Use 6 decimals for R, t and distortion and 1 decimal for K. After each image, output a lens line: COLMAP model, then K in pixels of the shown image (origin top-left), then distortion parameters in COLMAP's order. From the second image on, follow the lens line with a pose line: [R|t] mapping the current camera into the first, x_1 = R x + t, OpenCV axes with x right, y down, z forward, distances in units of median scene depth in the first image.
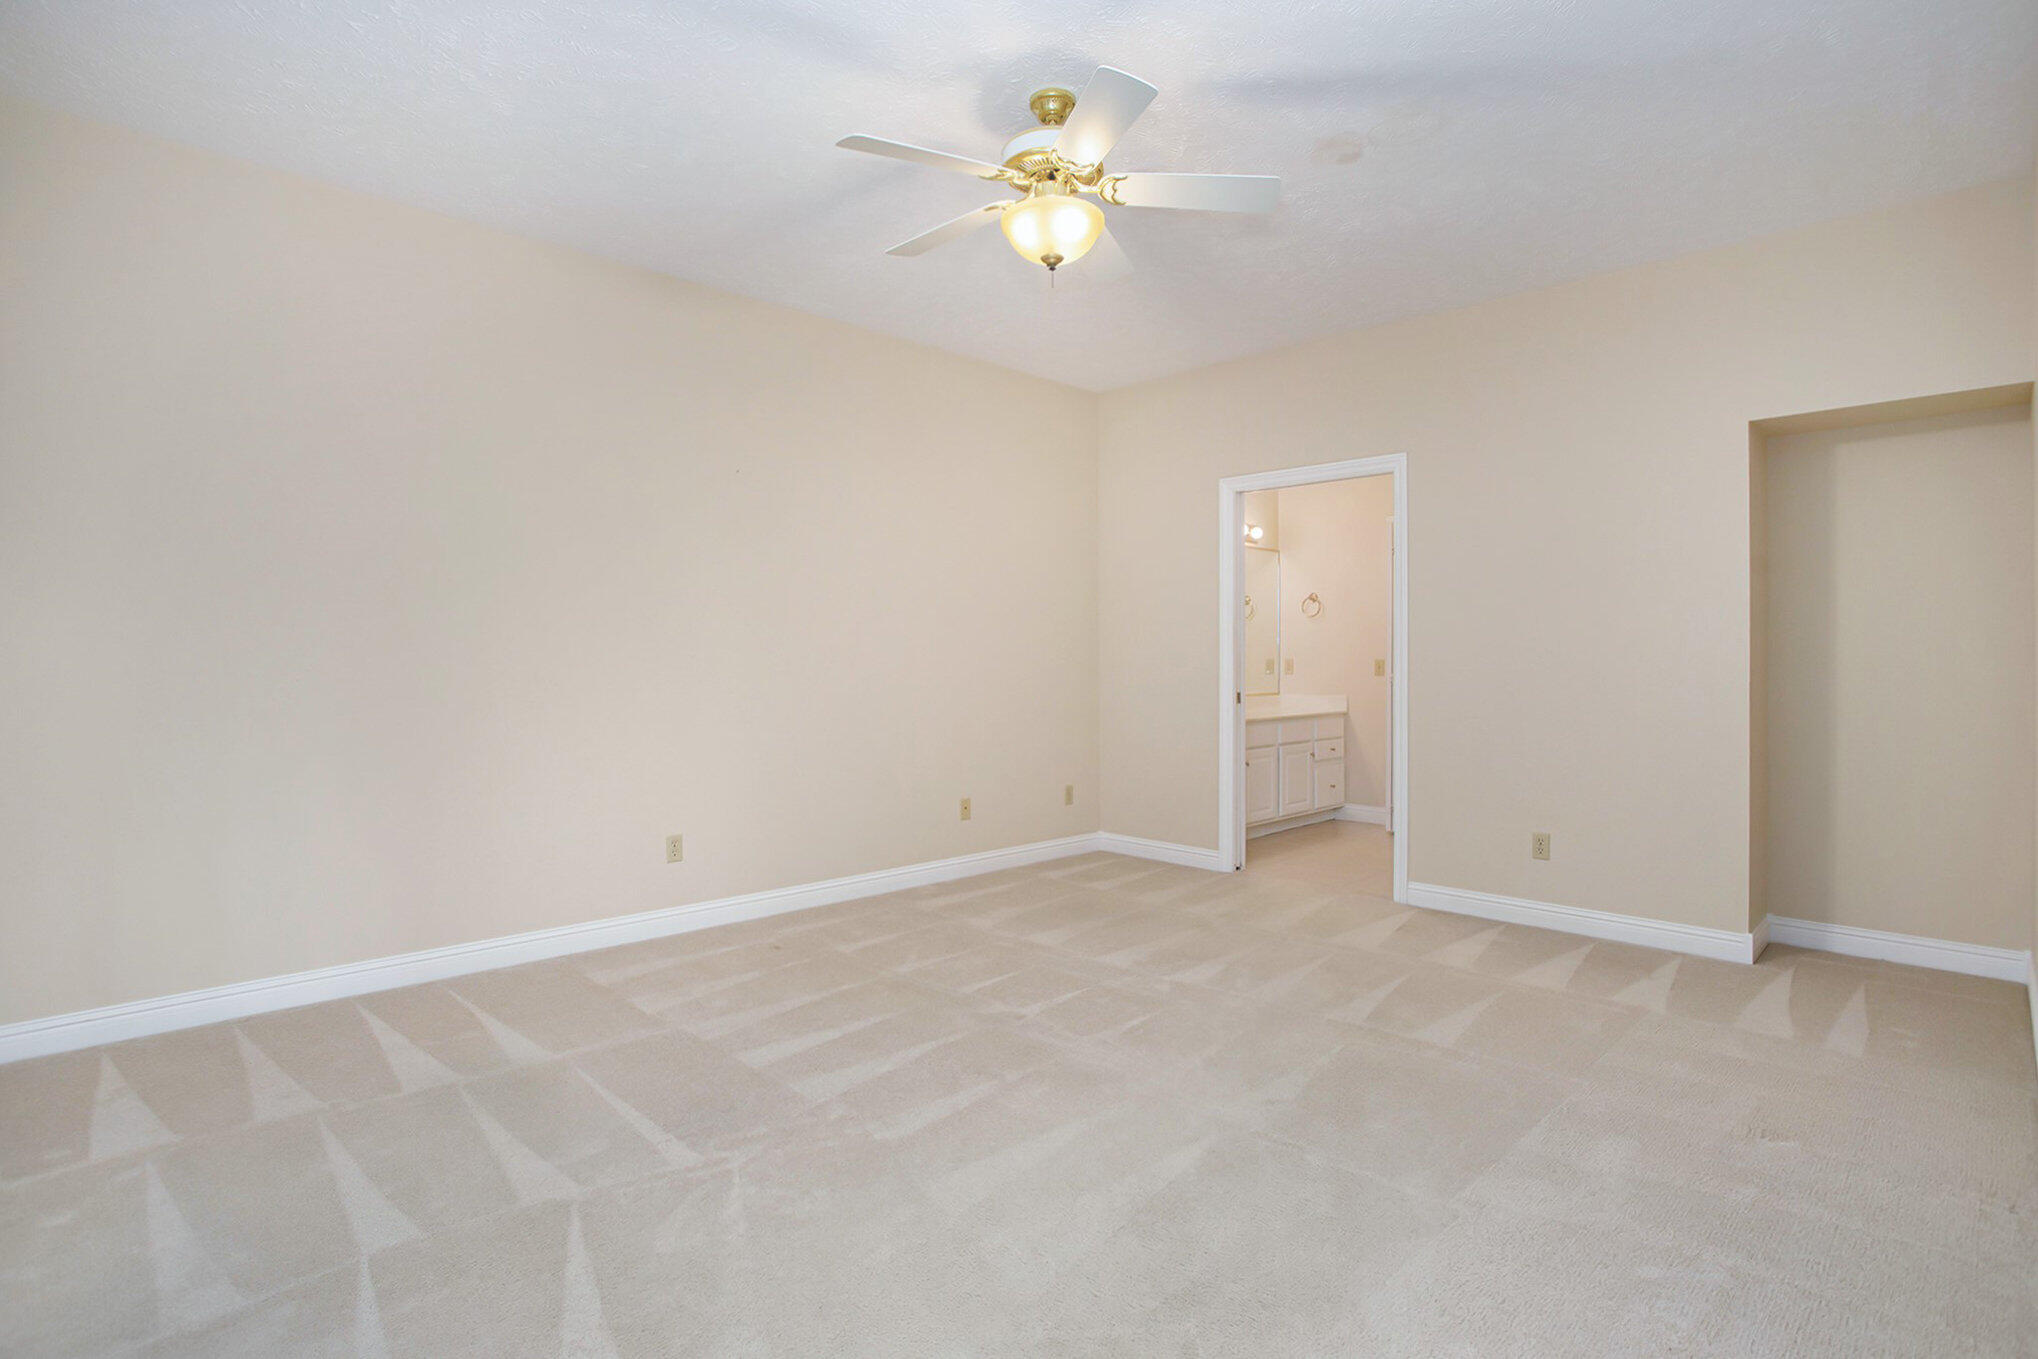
lens RADIAL K [[985.1, 0, 1013.9], [0, 985.1, 674.3], [0, 0, 1]] dist [-0.036931, 0.003937]
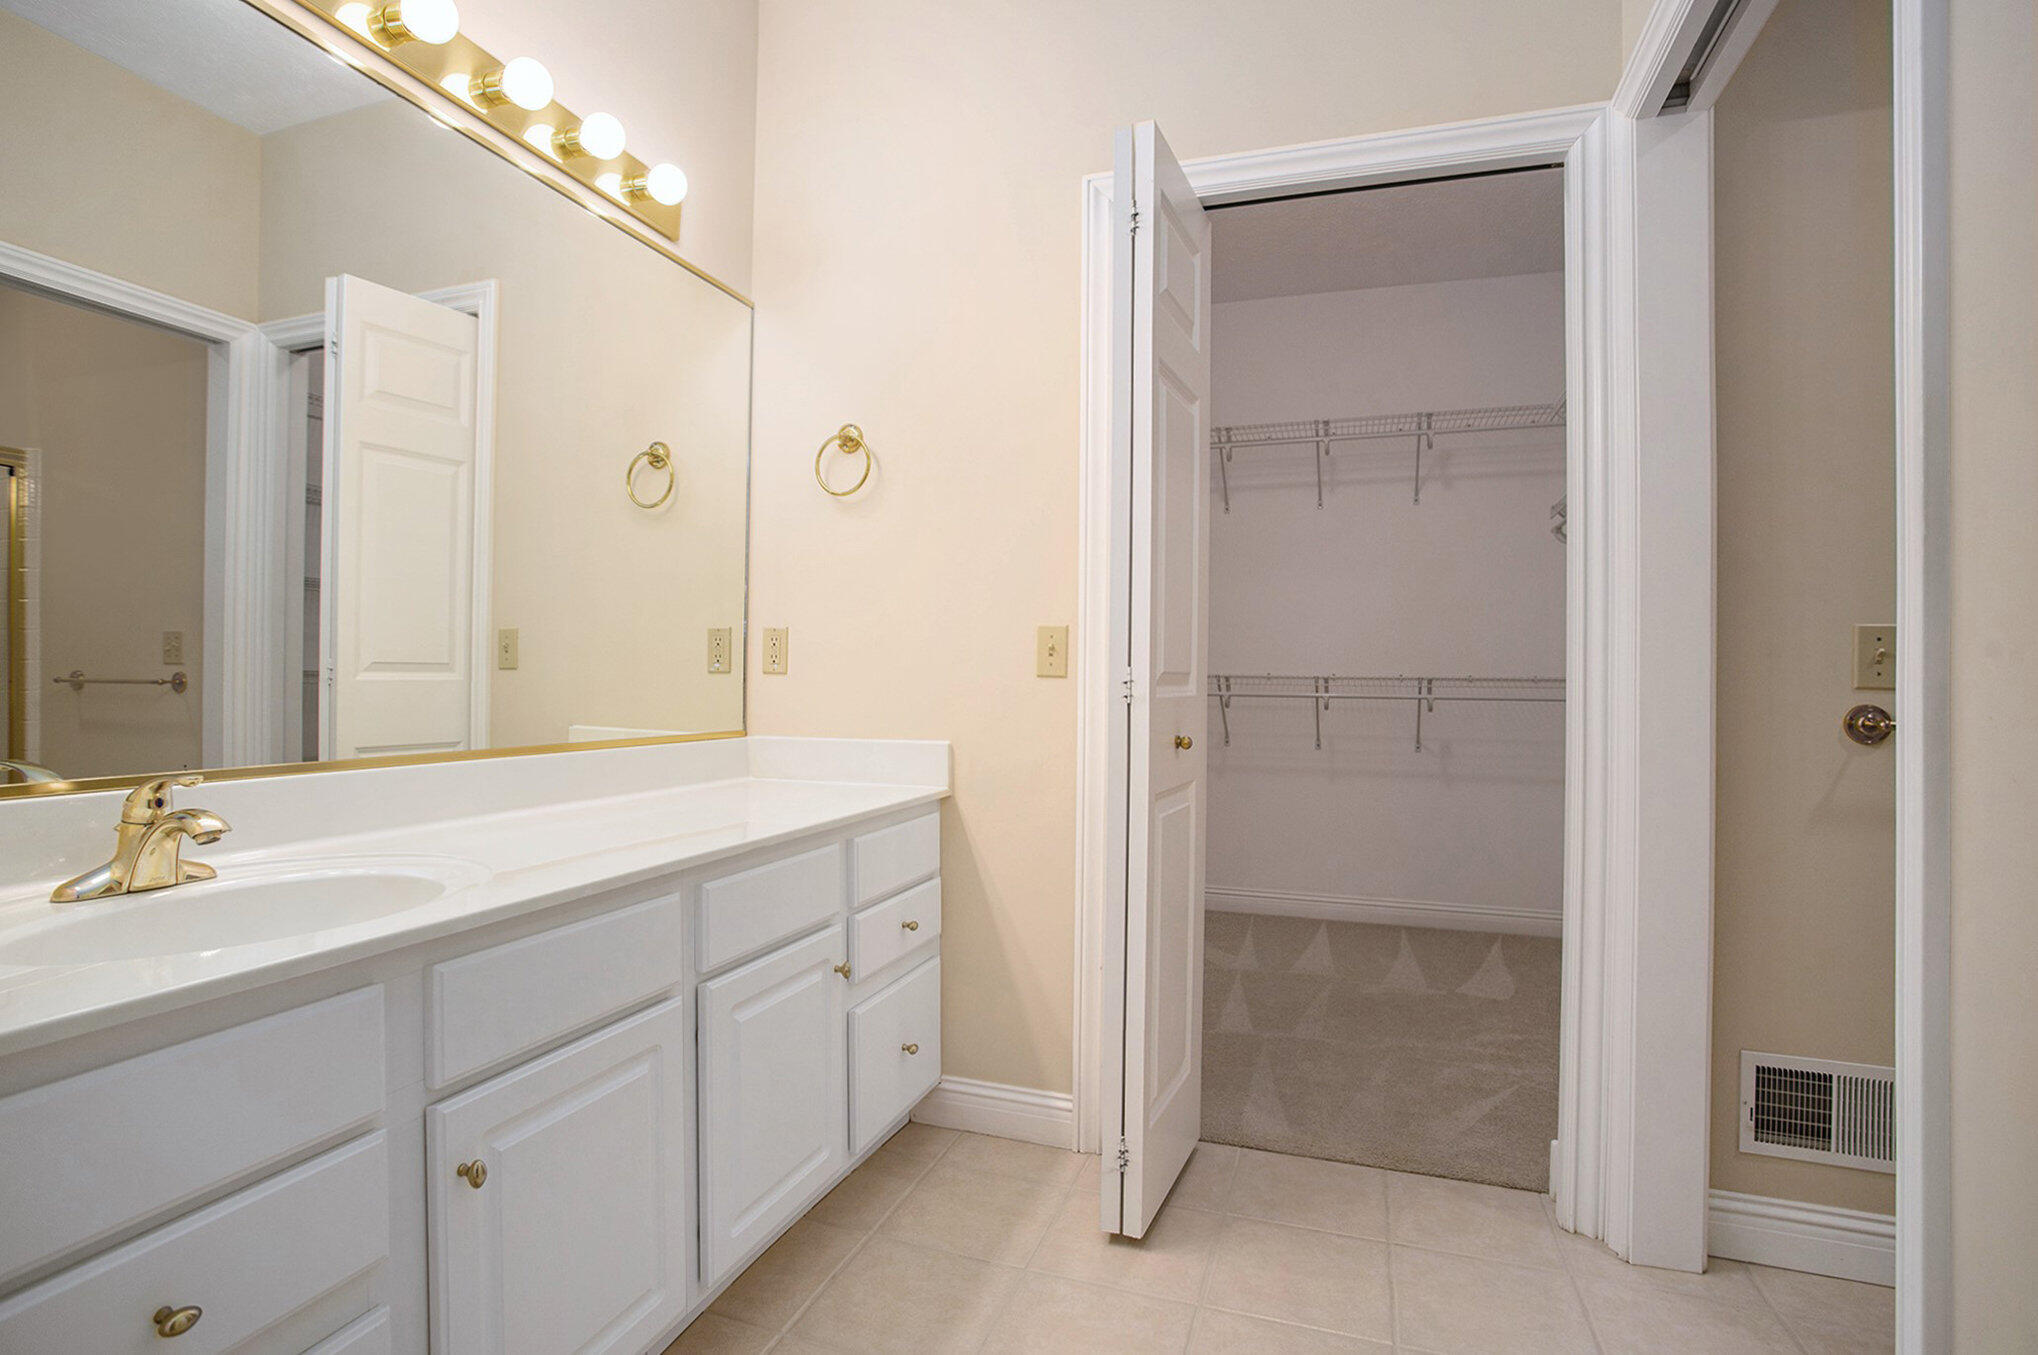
lens RADIAL K [[985.1, 0, 1015.8], [0, 985.1, 676.6], [0, 0, 1]] dist [-0.036931, 0.003937]
pose [[0.890230, 0.009084, 0.455420, 0.213343], [-0.008701, 0.999958, -0.002937, 0.001211], [-0.455427, -0.001348, 0.890272, 0.706864]]
